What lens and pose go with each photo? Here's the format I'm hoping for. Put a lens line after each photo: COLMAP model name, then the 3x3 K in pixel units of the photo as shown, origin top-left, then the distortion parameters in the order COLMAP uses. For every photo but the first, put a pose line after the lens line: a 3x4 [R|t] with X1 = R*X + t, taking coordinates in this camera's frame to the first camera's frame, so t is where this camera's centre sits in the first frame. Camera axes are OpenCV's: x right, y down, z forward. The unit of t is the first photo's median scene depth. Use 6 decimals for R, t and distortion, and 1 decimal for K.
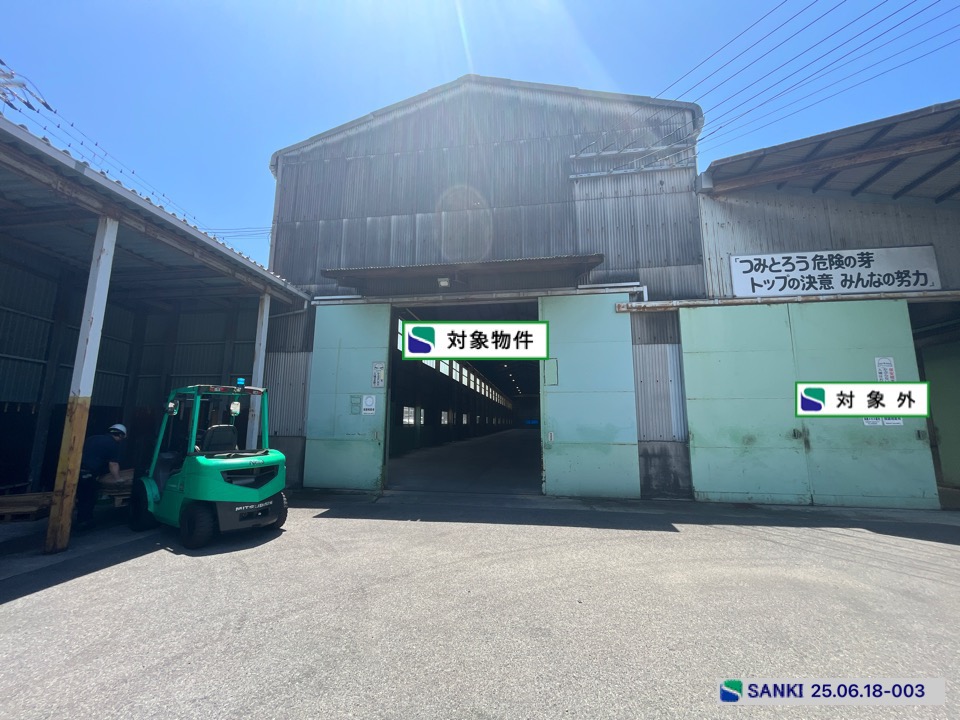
lens RADIAL K [[388.6, 0, 476.6], [0, 388.6, 362.3], [0, 0, 1]] dist [-0.002747, 0.000270]
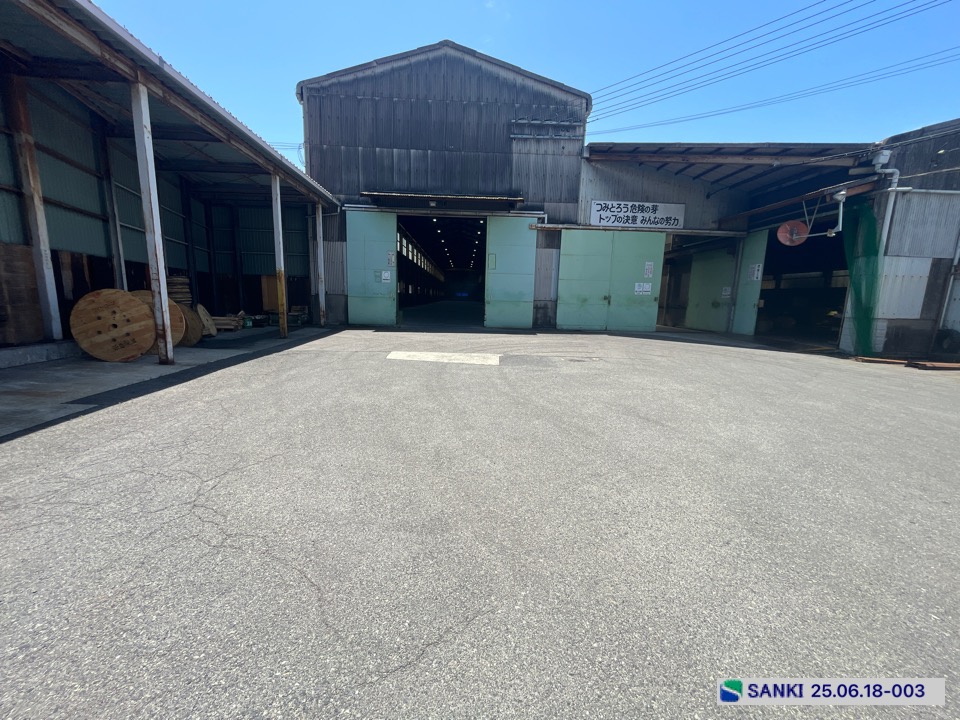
lens RADIAL K [[388.6, 0, 476.6], [0, 388.6, 362.3], [0, 0, 1]] dist [-0.002747, 0.000270]
pose [[0.982962, -0.009203, 0.183580, -0.224630], [-0.049815, 0.948031, 0.314255, -0.099502], [-0.176932, -0.318045, 0.931420, -0.855196]]
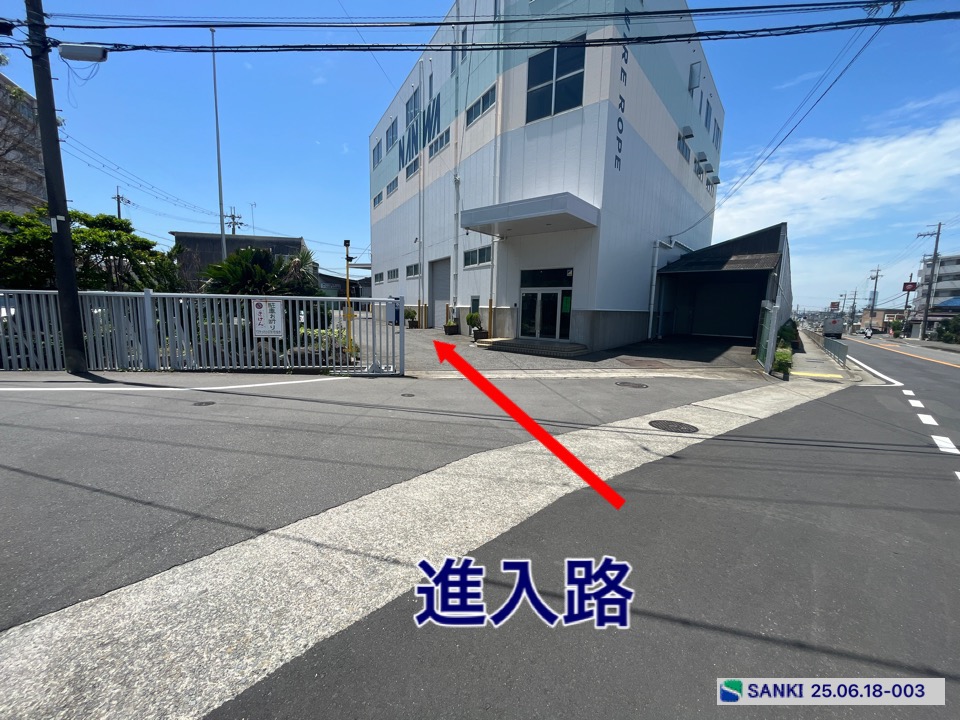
lens RADIAL K [[388.6, 0, 476.6], [0, 388.6, 362.3], [0, 0, 1]] dist [-0.002747, 0.000270]
pose [[0.833966, -0.058096, 0.548749, -1.426364], [-0.109938, 0.957014, 0.268399, -1.353627], [-0.540753, -0.284164, 0.791731, -8.820547]]
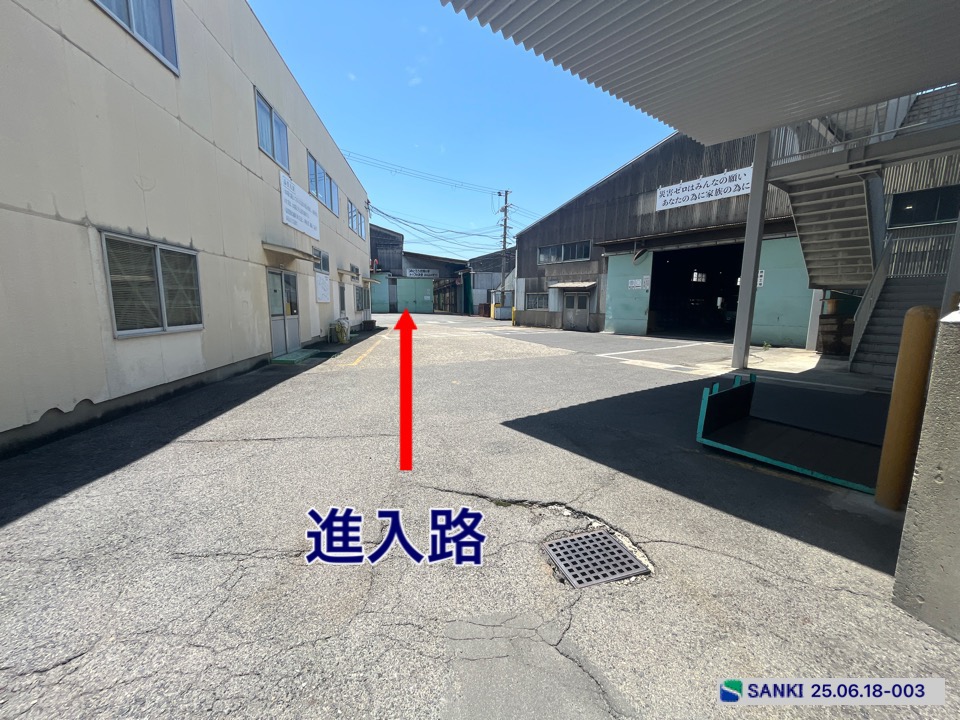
lens RADIAL K [[388.6, 0, 476.6], [0, 388.6, 362.3], [0, 0, 1]] dist [-0.002747, 0.000270]
pose [[0.941154, -0.050489, 0.334184, -0.298777], [-0.053211, 0.954312, 0.294035, -0.671720], [-0.333762, -0.294514, 0.895469, -4.546324]]
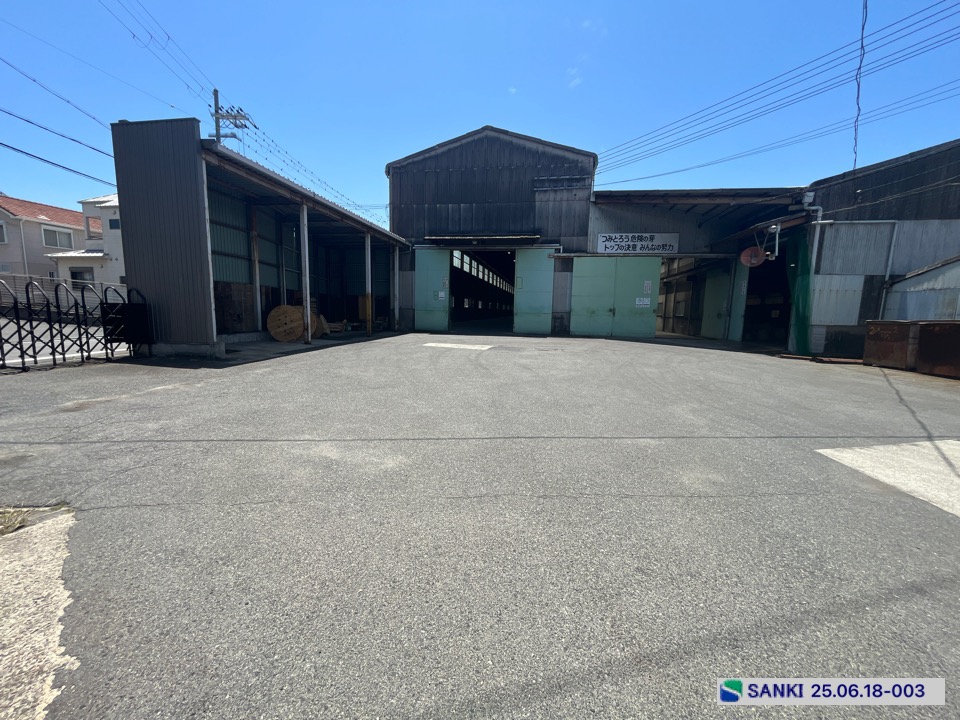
lens RADIAL K [[388.6, 0, 476.6], [0, 388.6, 362.3], [0, 0, 1]] dist [-0.002747, 0.000270]
pose [[0.999297, 0.022170, -0.030232, 0.012657], [-0.012667, 0.958651, 0.284303, -0.189555], [0.035285, -0.283721, 0.958258, -1.478915]]
